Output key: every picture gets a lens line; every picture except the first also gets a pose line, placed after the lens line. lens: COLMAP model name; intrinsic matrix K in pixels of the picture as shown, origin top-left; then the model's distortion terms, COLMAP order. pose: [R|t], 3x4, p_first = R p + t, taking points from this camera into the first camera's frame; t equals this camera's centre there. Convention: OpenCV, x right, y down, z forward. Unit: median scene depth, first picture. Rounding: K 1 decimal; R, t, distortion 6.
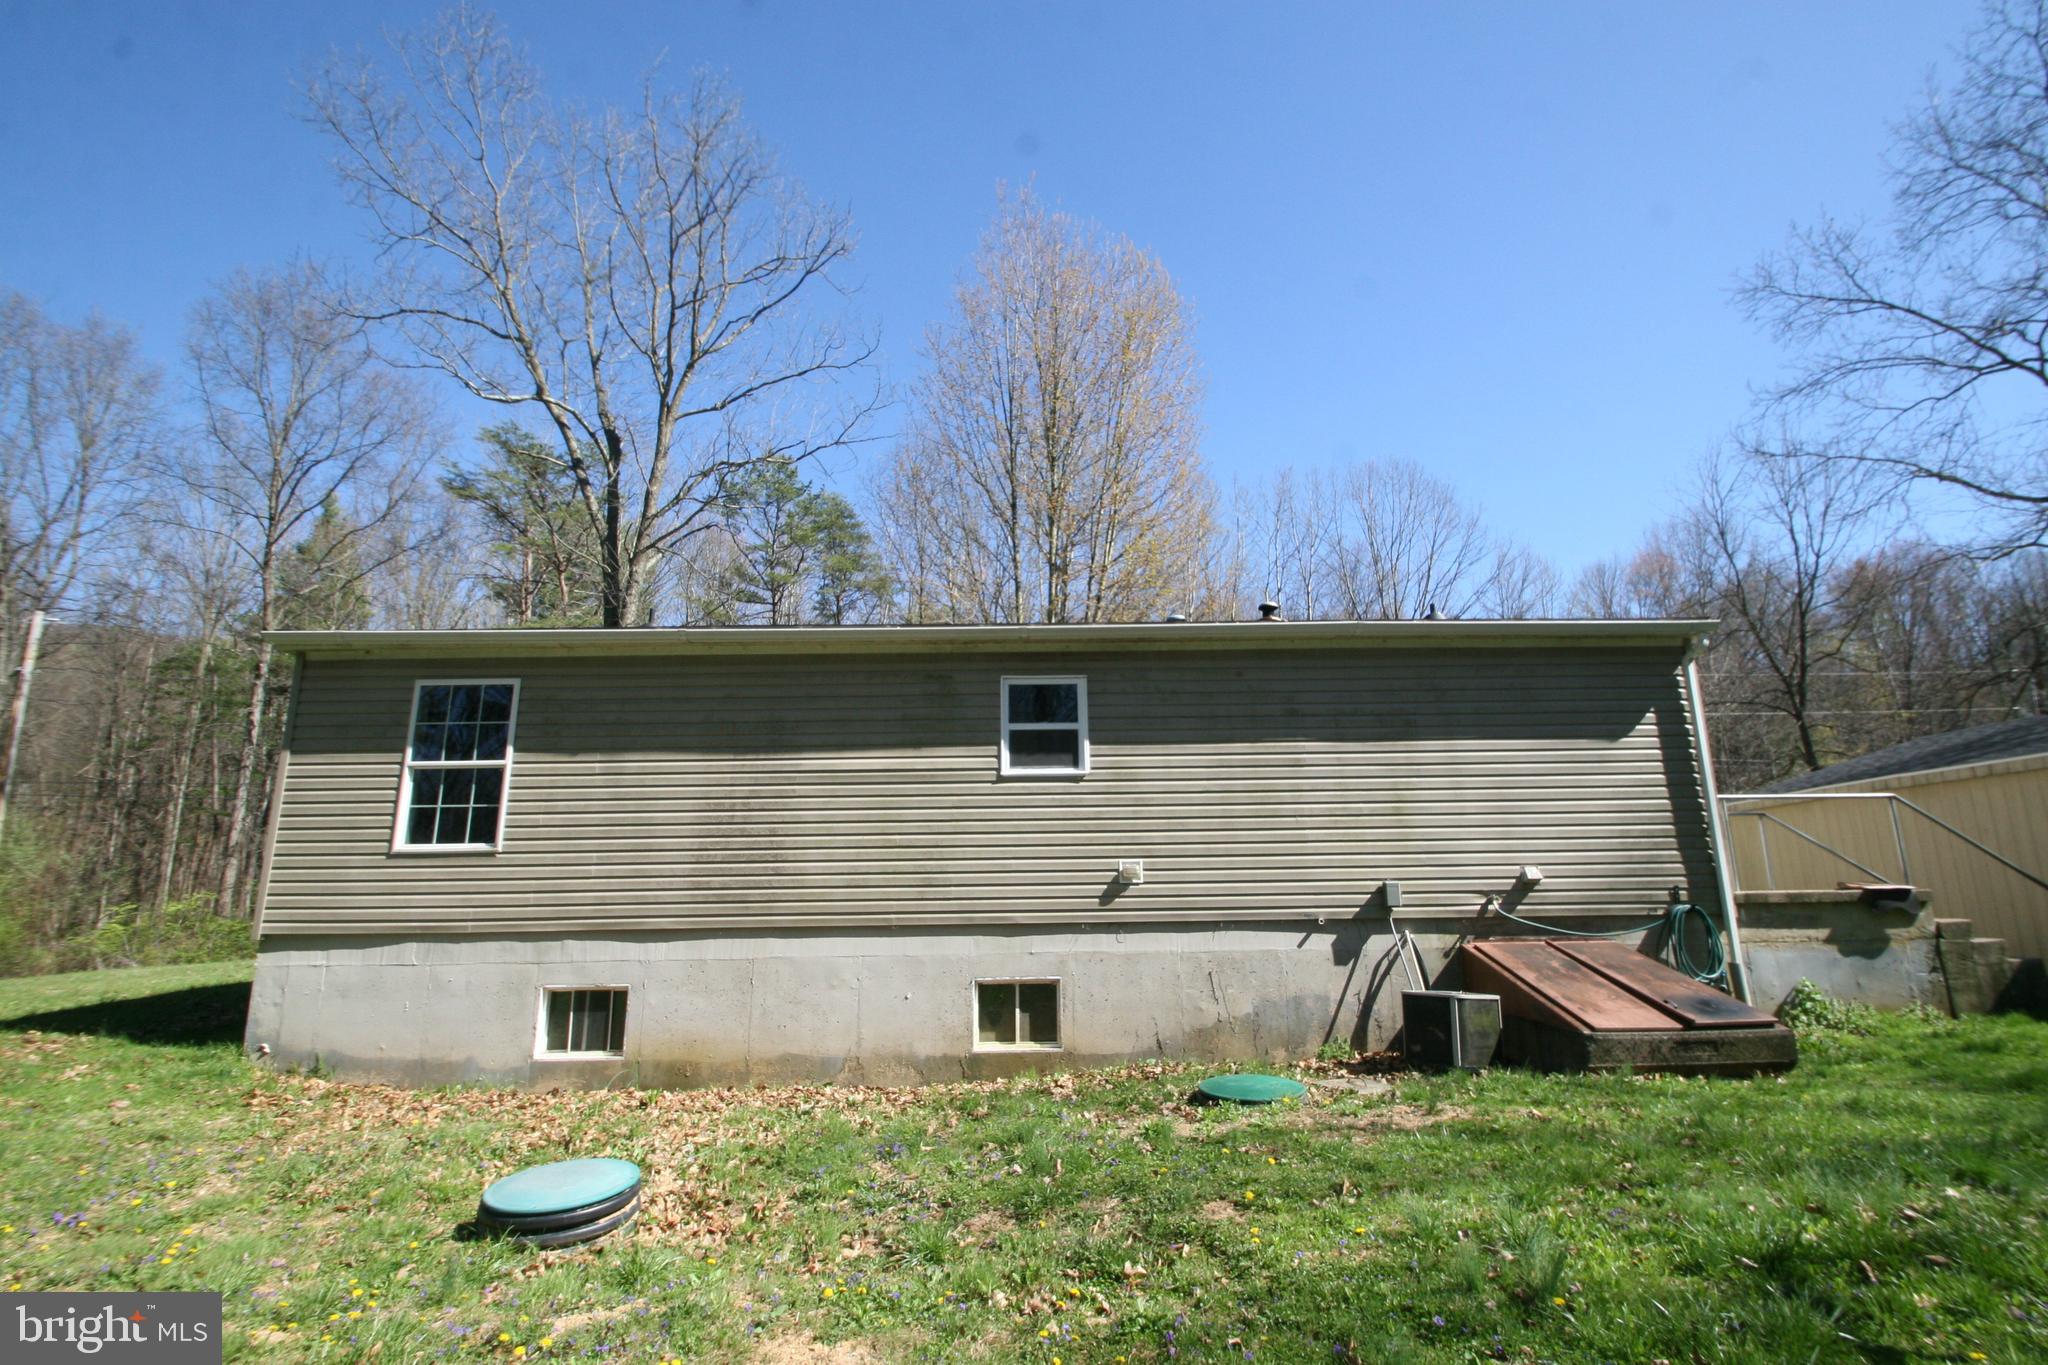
lens RADIAL K [[938.5, 0, 1015.3], [0, 938.5, 688.5], [0, 0, 1]] dist [0.002617, -0.007414]
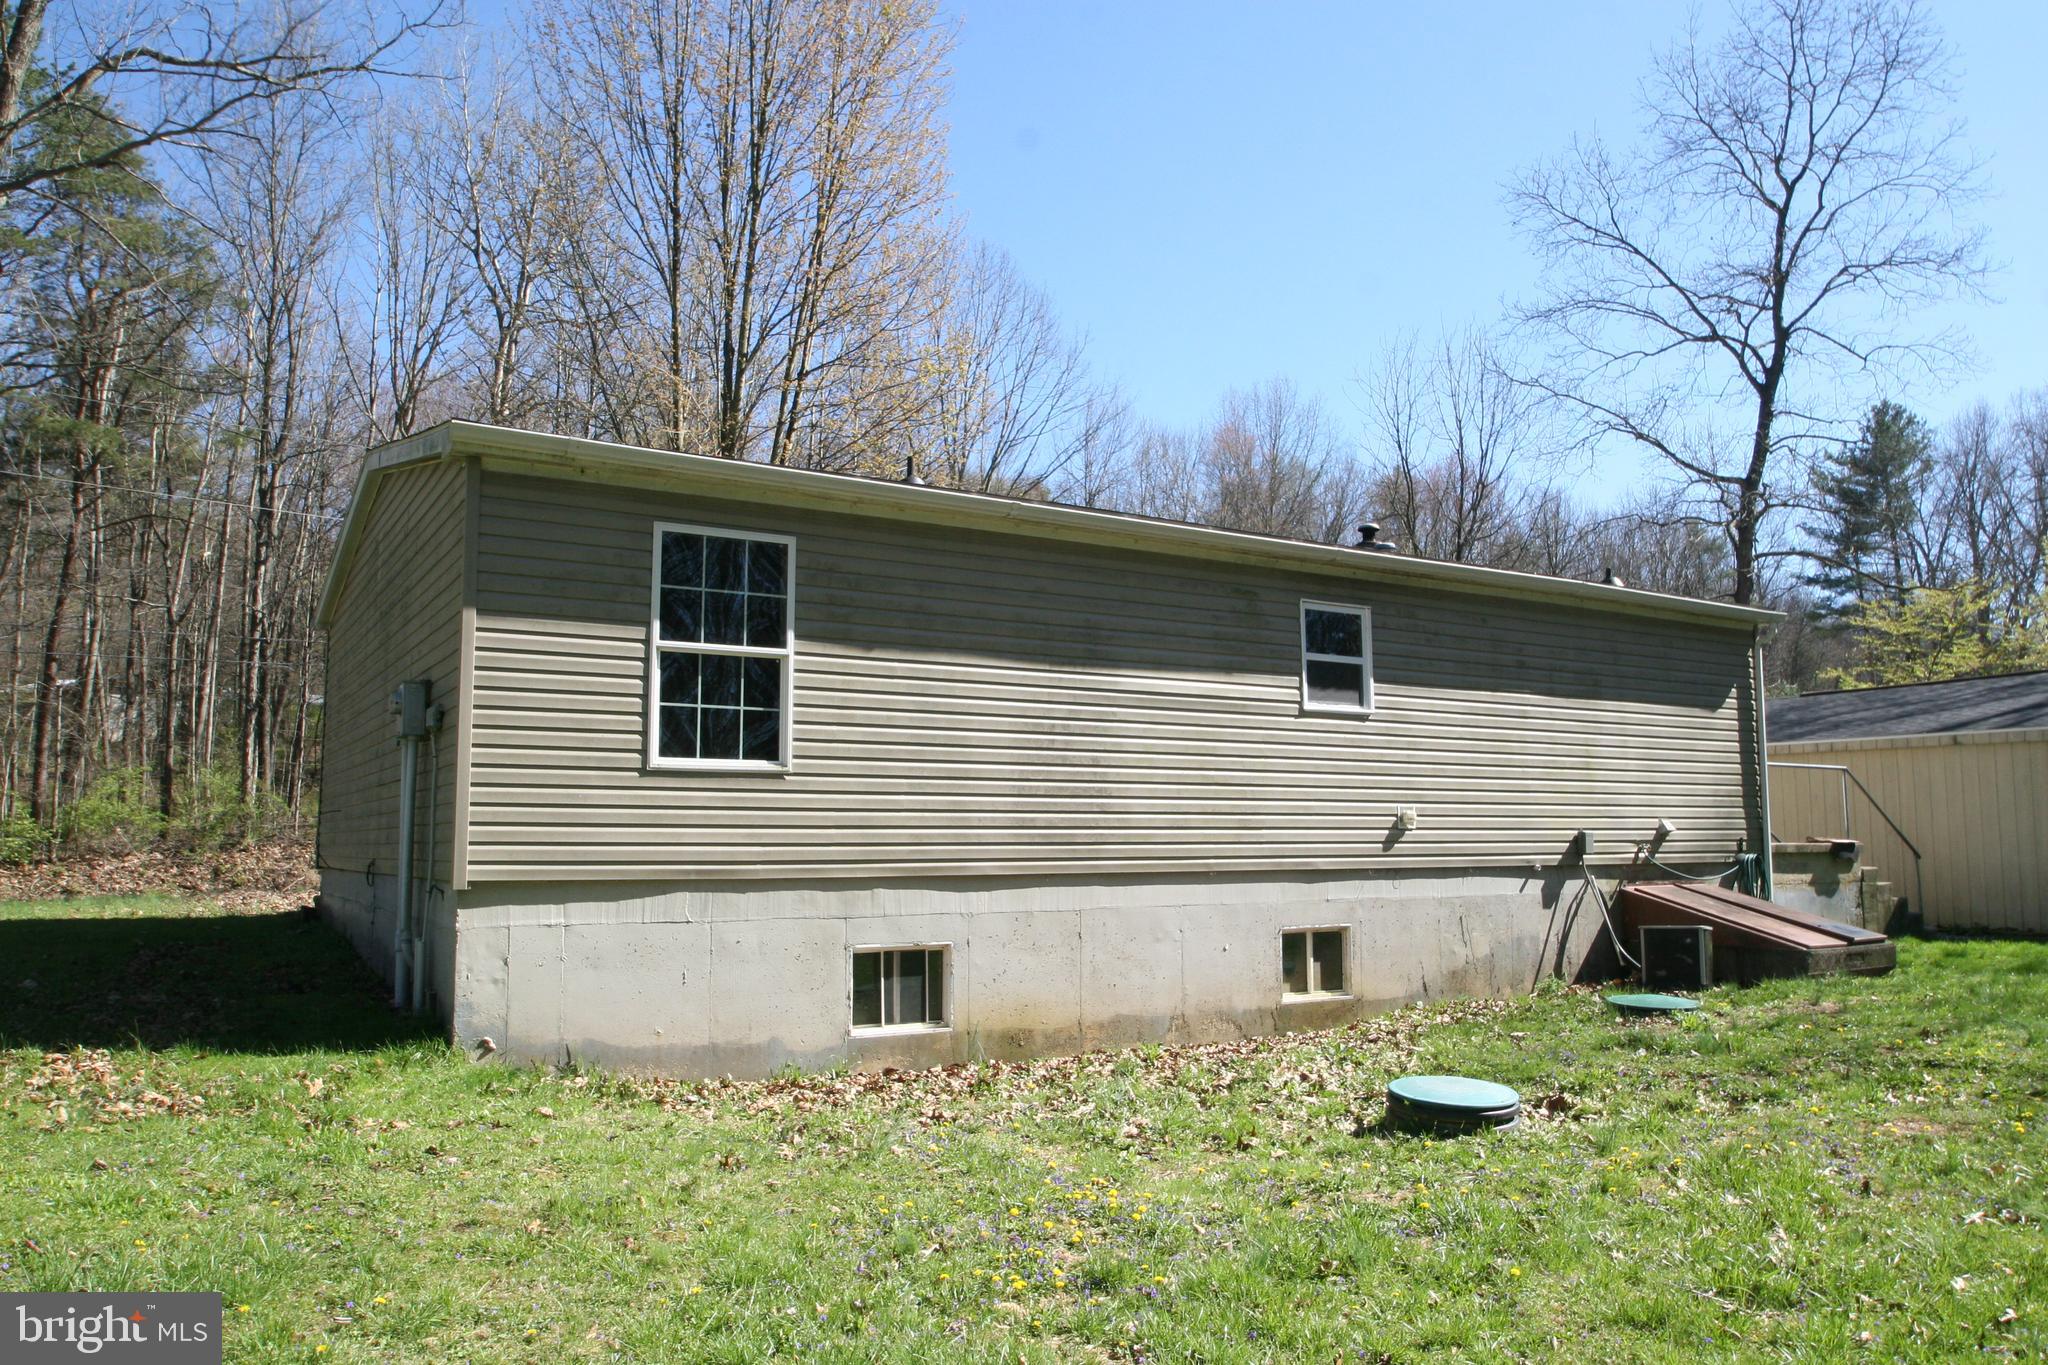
lens RADIAL K [[1480.8, 0, 1022.0], [0, 1480.8, 689.4], [0, 0, 1]] dist [-0.047335, 0.006491]
pose [[0.855989, 0.065622, 0.512813, -1.010161], [-0.122158, 0.989497, 0.077285, -0.004211], [-0.502355, -0.128799, 0.855015, -0.084813]]
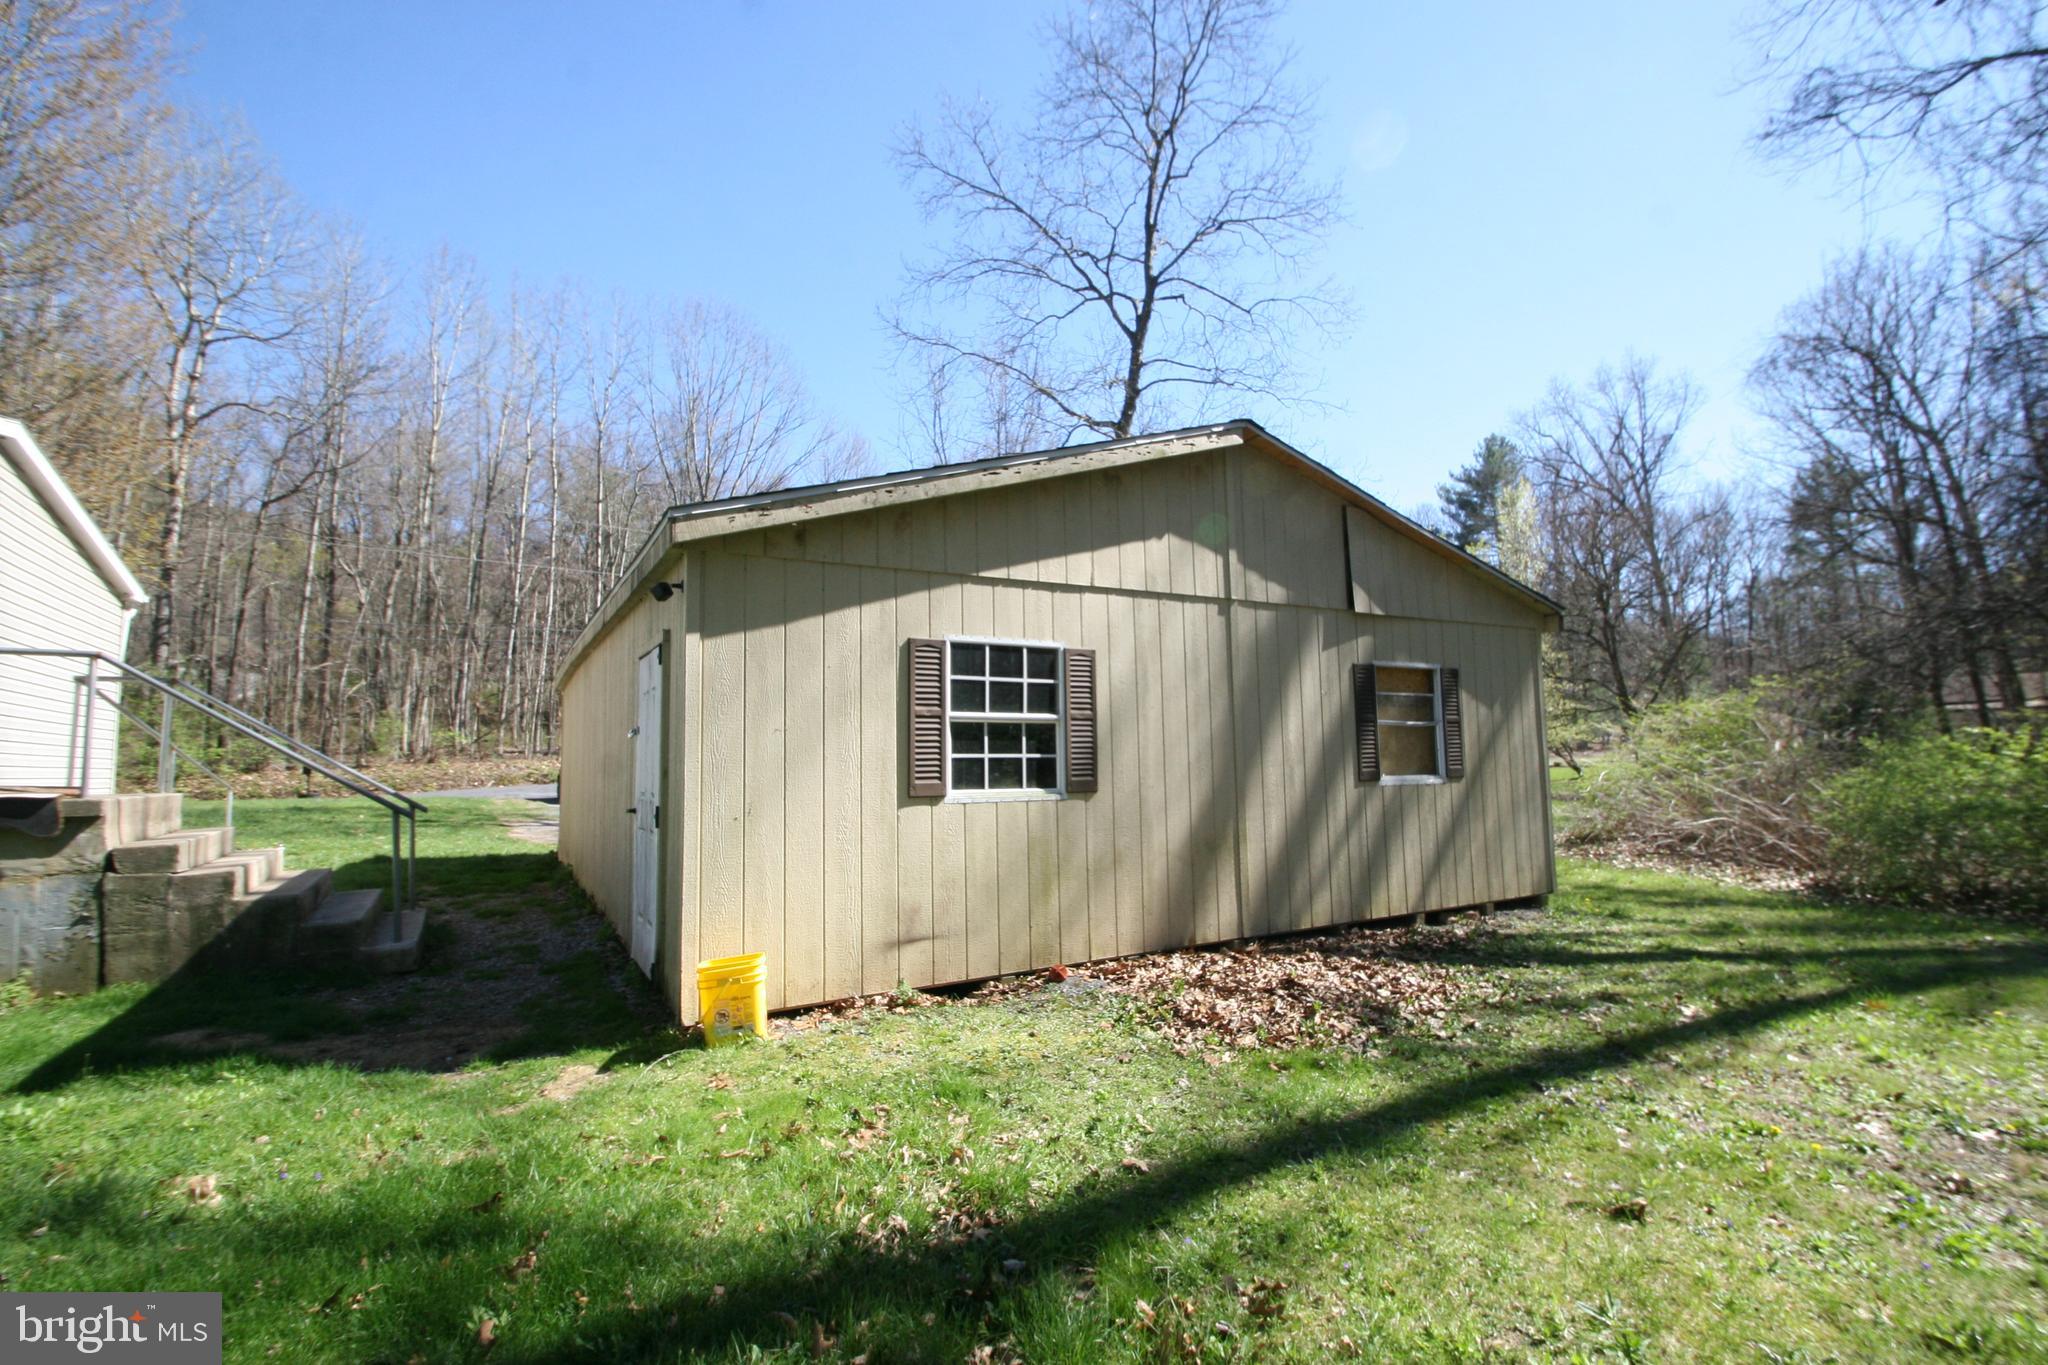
lens RADIAL K [[938.5, 0, 1027.2], [0, 938.5, 680.0], [0, 0, 1]] dist [0.002617, -0.007414]
pose [[0.859358, 0.046220, 0.509282, 1.193646], [-0.109062, 0.989559, 0.094223, 0.002176], [-0.499610, -0.136515, 0.855426, 0.135648]]
